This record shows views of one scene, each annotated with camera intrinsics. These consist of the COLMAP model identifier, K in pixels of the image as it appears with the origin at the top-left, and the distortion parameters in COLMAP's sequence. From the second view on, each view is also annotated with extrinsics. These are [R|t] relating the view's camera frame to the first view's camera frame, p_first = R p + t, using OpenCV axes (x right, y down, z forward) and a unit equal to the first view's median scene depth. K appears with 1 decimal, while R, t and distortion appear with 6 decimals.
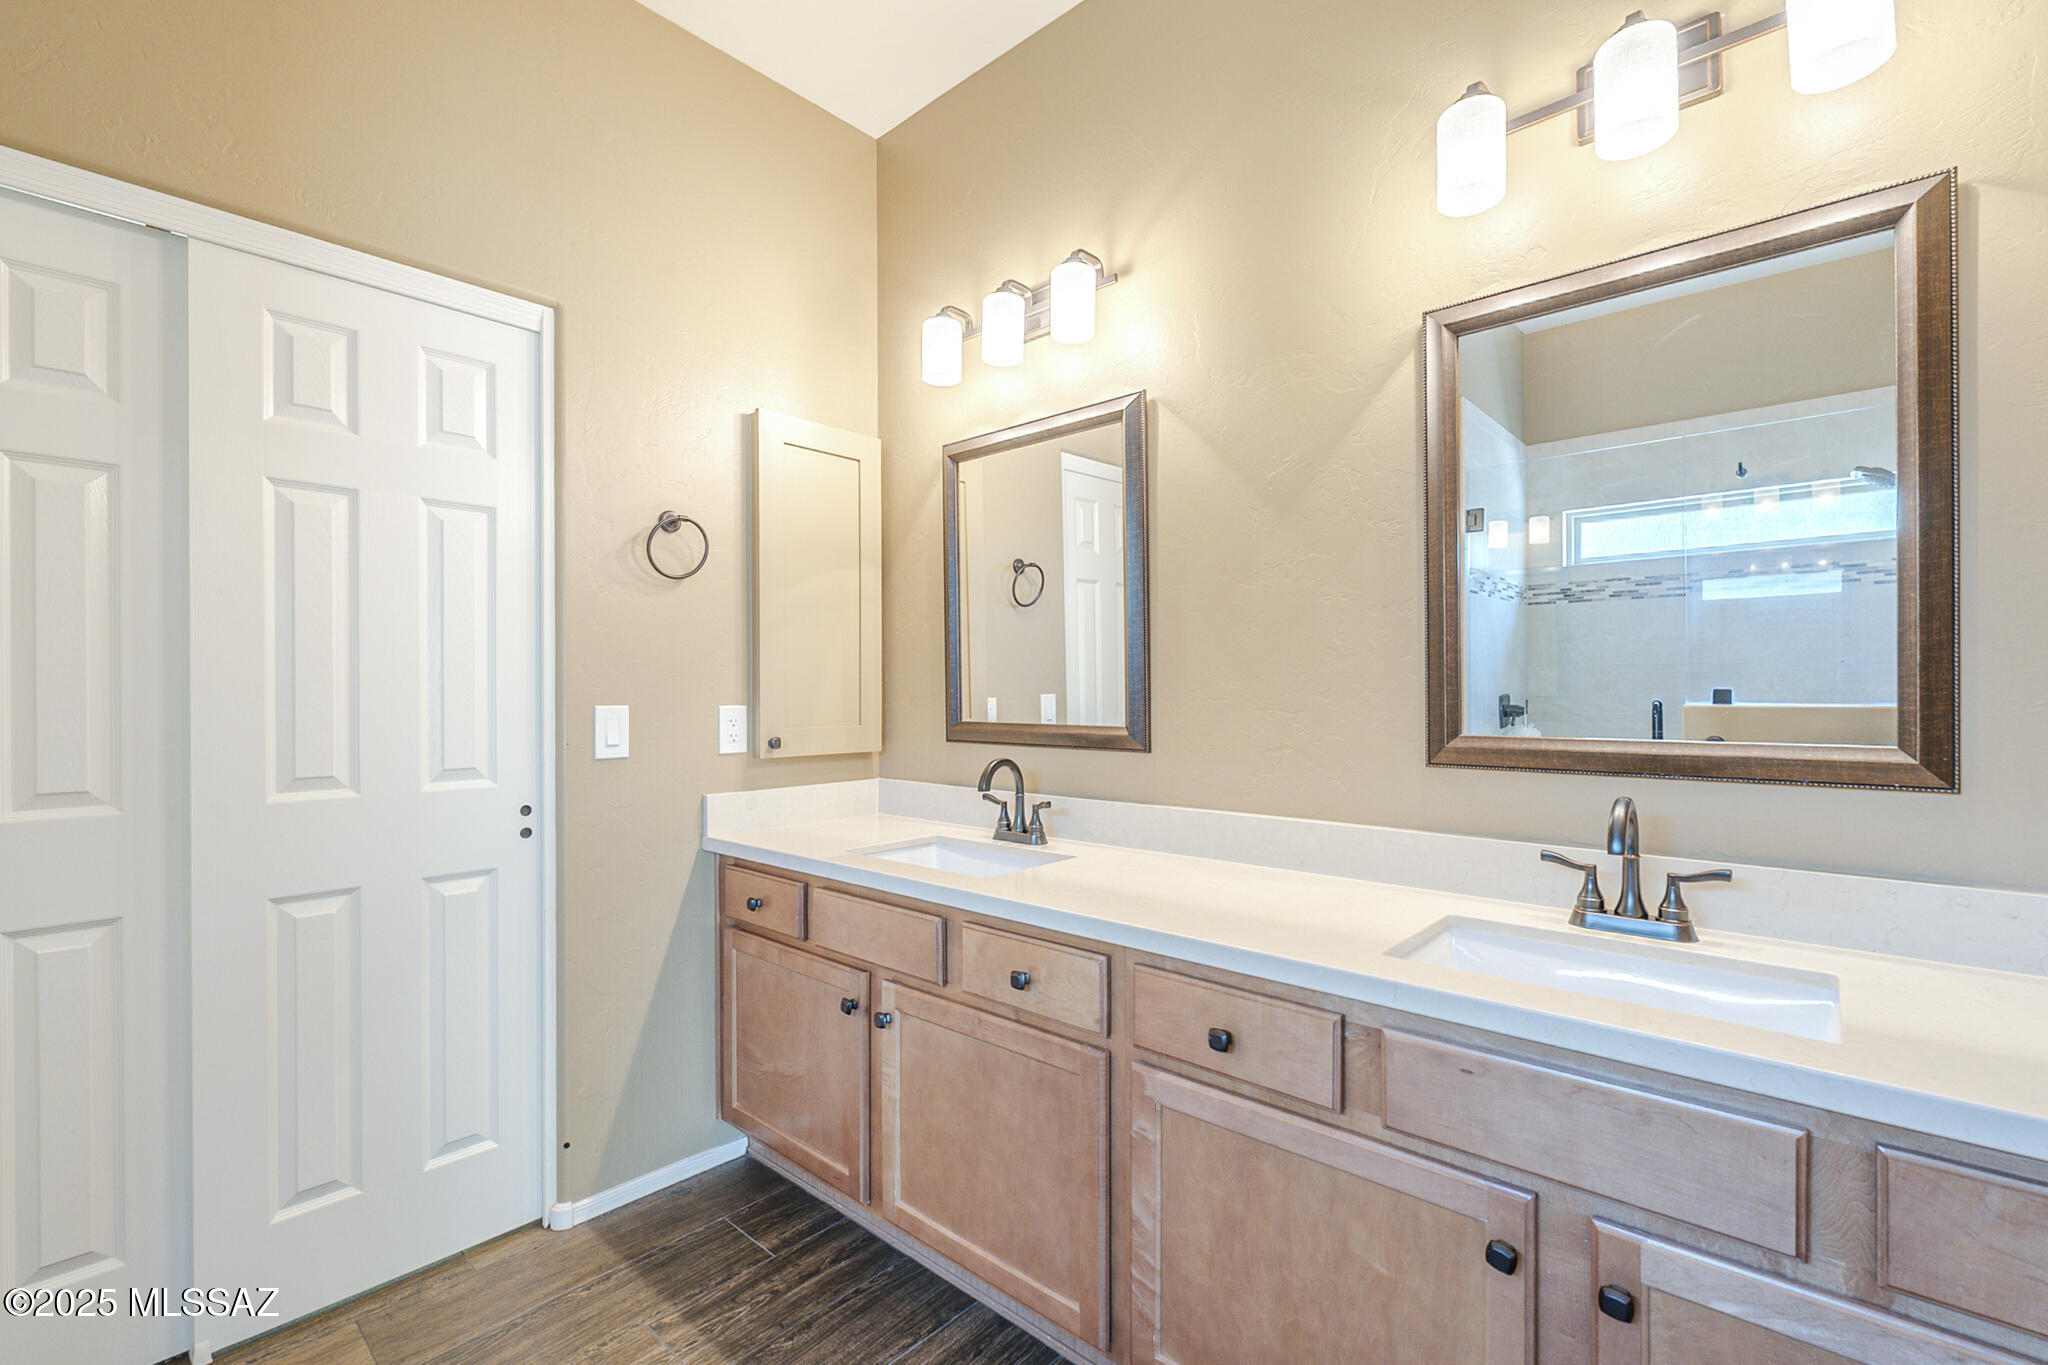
lens RADIAL K [[905.2, 0, 1028.4], [0, 905.2, 691.7], [0, 0, 1]] dist [-0.003369, -0.000674]
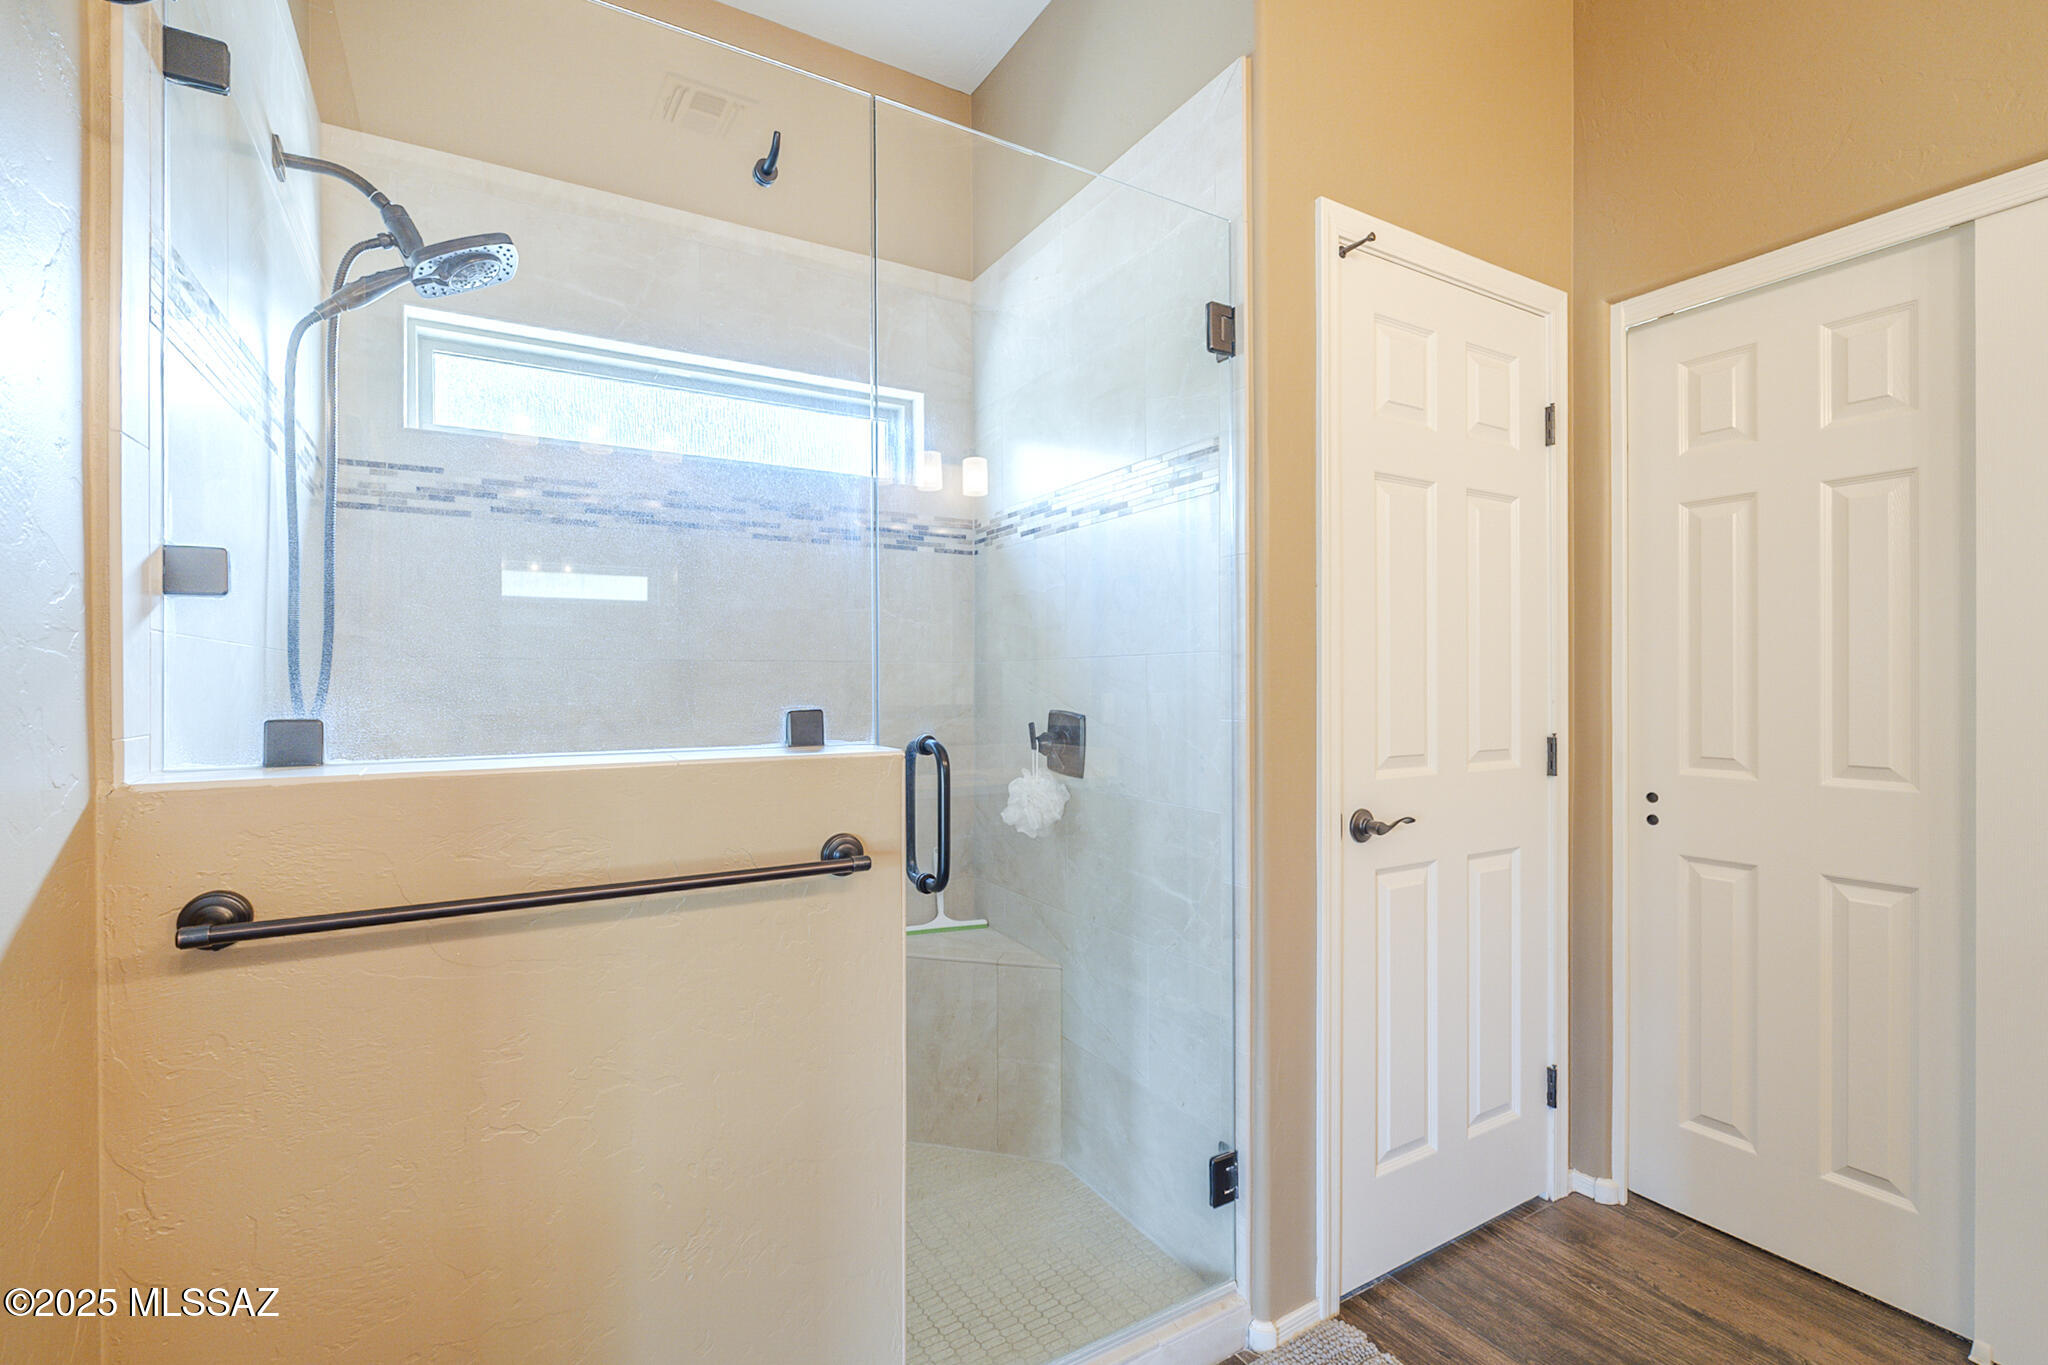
lens RADIAL K [[905.2, 0, 1036.7], [0, 905.2, 672.9], [0, 0, 1]] dist [-0.003369, -0.000674]
pose [[-0.299452, -0.003343, -0.954105, 0.447817], [0.002829, 0.999986, -0.004392, -0.007236], [0.954107, -0.004015, -0.299439, 0.433226]]
